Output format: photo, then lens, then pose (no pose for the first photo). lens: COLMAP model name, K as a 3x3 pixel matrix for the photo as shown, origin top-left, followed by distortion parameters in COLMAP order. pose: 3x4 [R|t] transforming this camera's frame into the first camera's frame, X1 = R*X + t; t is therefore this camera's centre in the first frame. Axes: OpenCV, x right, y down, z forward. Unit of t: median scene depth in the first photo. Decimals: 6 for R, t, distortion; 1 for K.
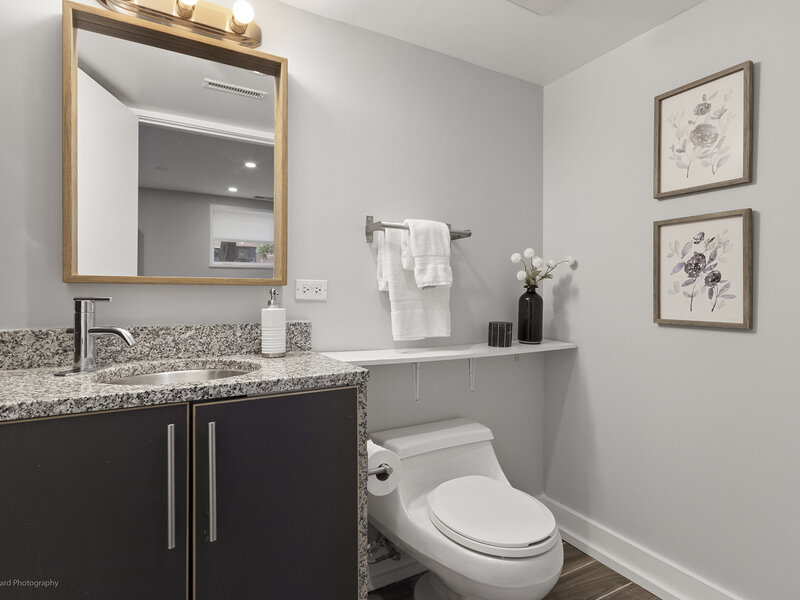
lens RADIAL K [[444.4, 0, 391.2], [0, 444.4, 299.3], [0, 0, 1]] dist [-0.000350, 0.006097]
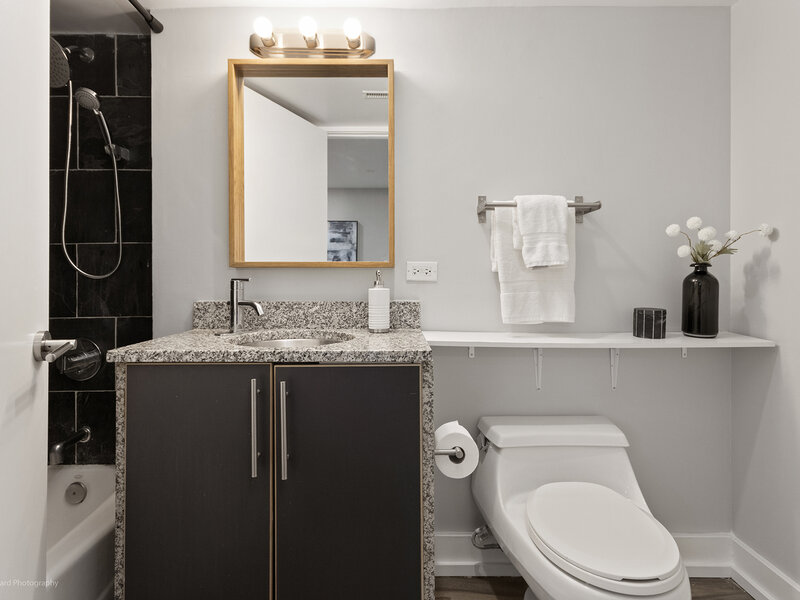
lens RADIAL K [[420.2, 0, 369.7], [0, 420.2, 281.3], [0, 0, 1]] dist [0.004499, -0.001556]
pose [[0.872476, 0.003383, -0.488646, 0.208321], [-0.002778, 0.999994, 0.001963, 0.000951], [0.488650, -0.000355, 0.872480, 0.068839]]
